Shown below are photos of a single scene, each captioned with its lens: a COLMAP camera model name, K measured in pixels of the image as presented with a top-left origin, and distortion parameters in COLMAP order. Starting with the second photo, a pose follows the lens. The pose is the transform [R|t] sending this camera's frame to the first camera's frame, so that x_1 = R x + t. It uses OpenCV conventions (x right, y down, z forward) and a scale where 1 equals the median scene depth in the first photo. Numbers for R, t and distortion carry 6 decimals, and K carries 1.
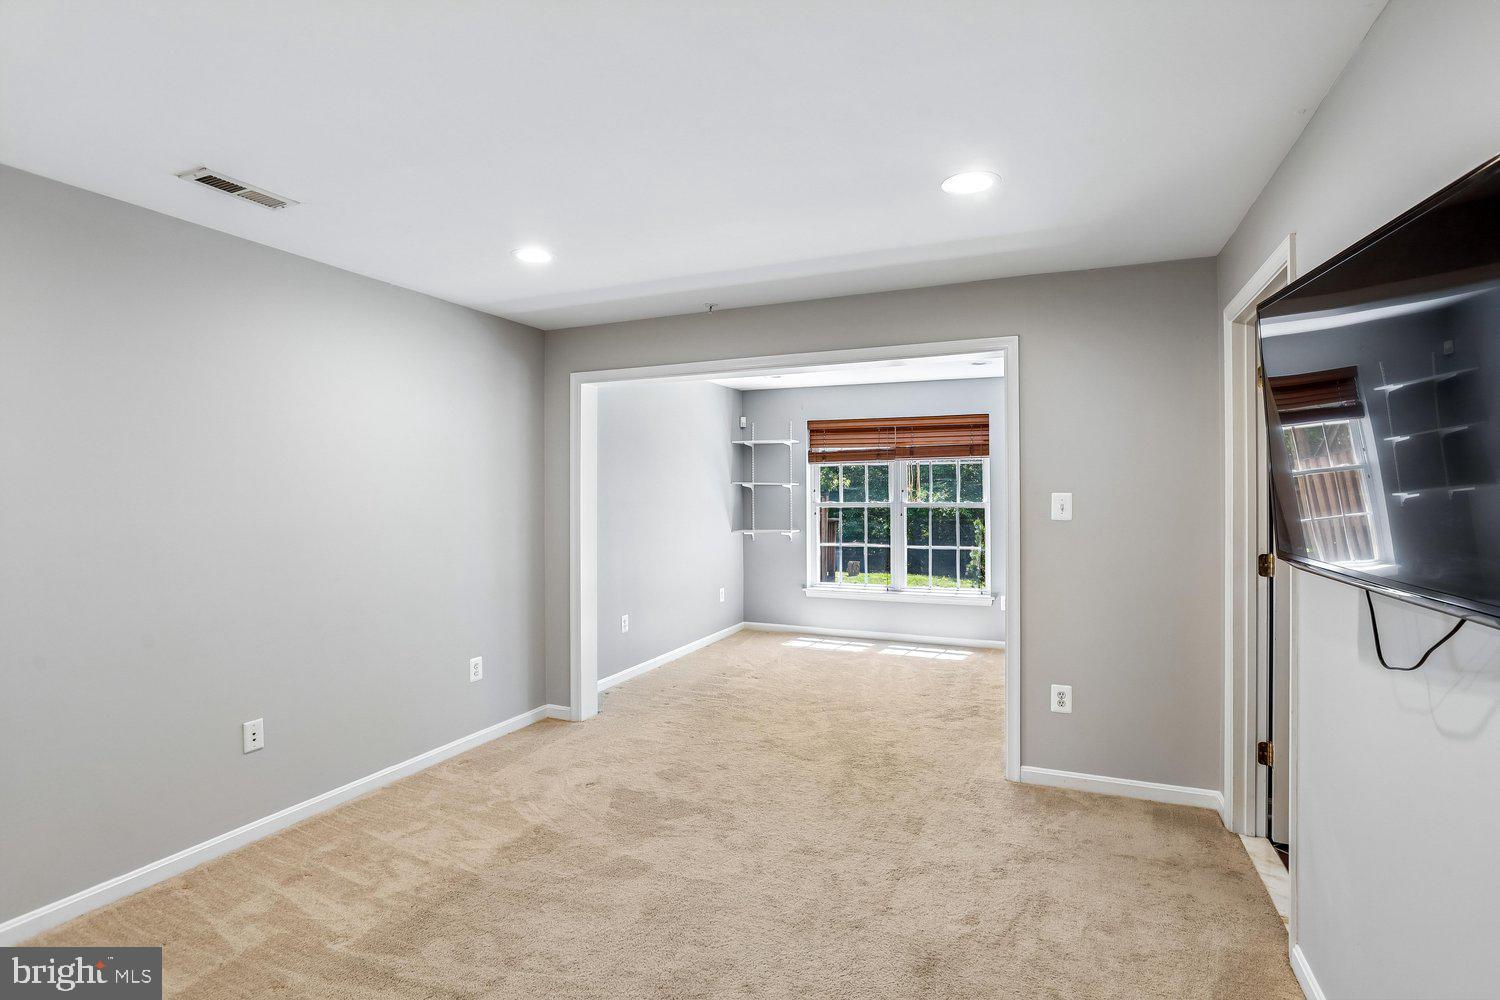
lens RADIAL K [[735.0, 0, 766.9], [0, 735.0, 480.4], [0, 0, 1]] dist [-0.034881, 0.010455]
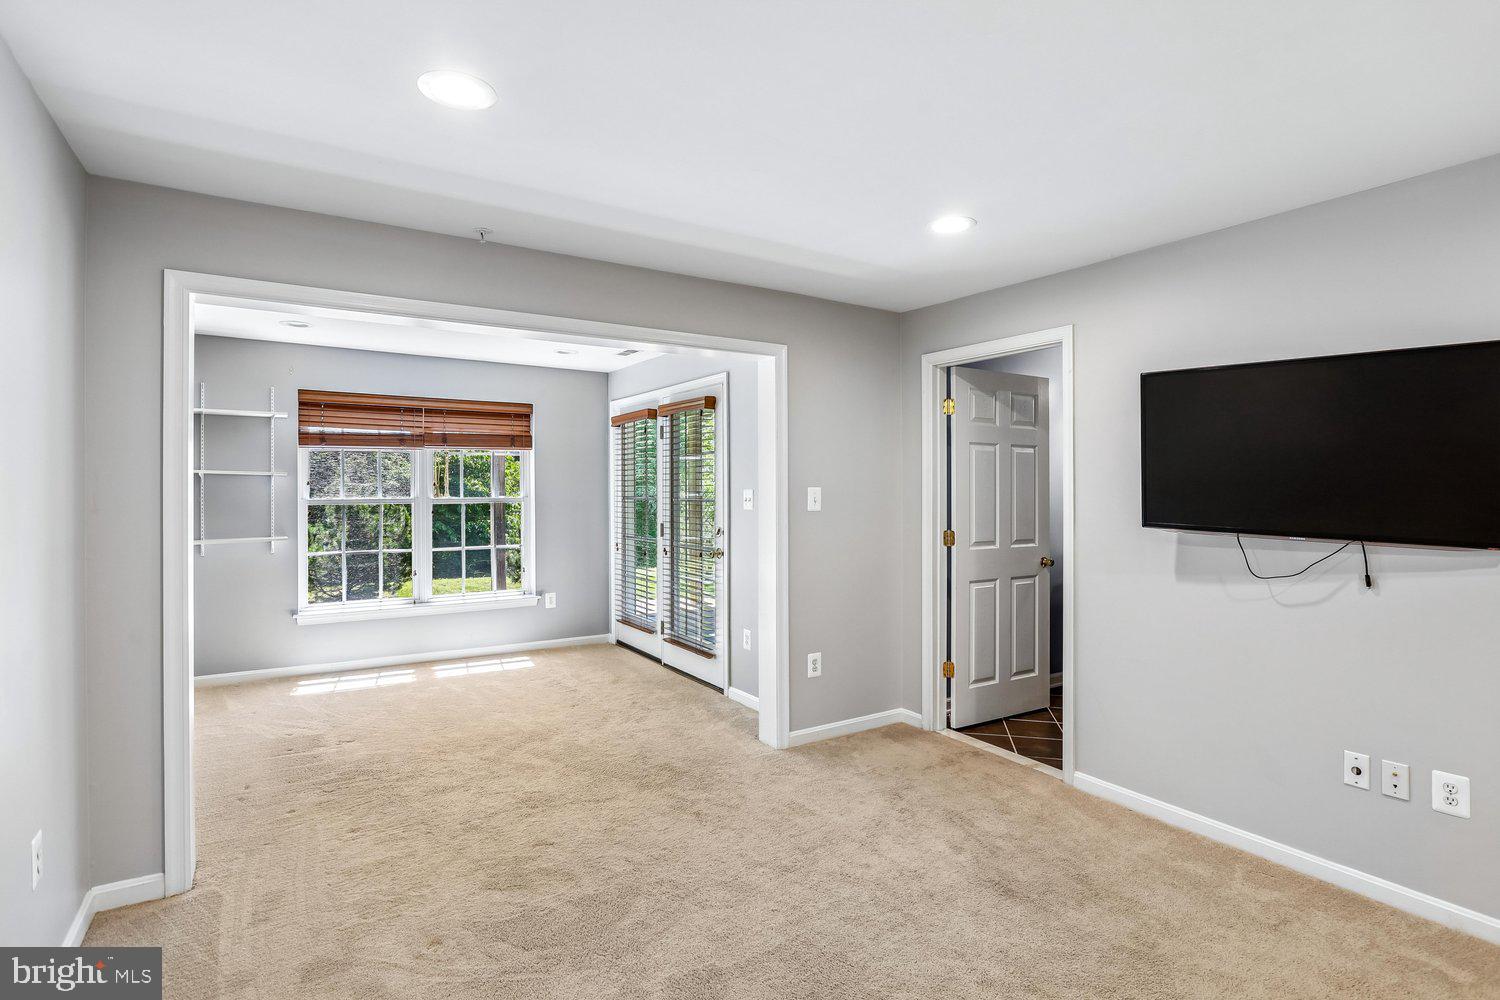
lens RADIAL K [[735.0, 0, 766.9], [0, 735.0, 480.4], [0, 0, 1]] dist [-0.034881, 0.010455]
pose [[0.558243, 0.009428, 0.829624, -0.313392], [-0.016565, 0.999863, -0.000216, 0.003683], [-0.829512, -0.013622, 0.558323, 0.213431]]
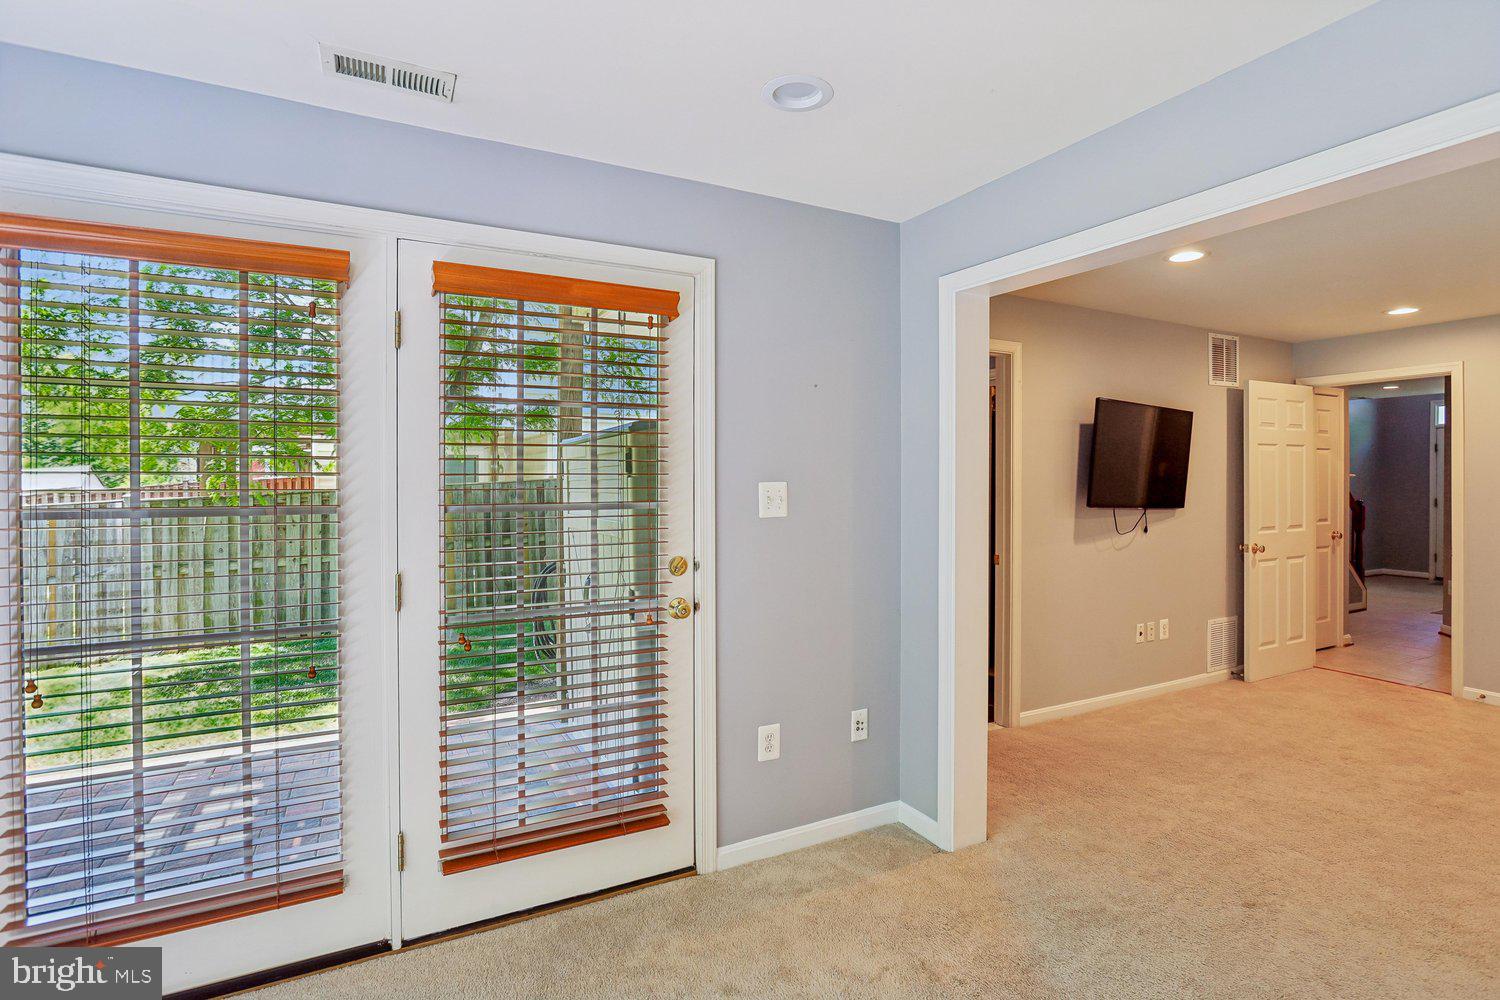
lens RADIAL K [[735.0, 0, 766.9], [0, 735.0, 480.4], [0, 0, 1]] dist [-0.034881, 0.010455]
pose [[-0.769222, 0.000693, 0.638981, -0.044339], [-0.010493, 0.999851, -0.013716, 0.014646], [-0.638895, -0.017255, -0.769100, 0.829673]]
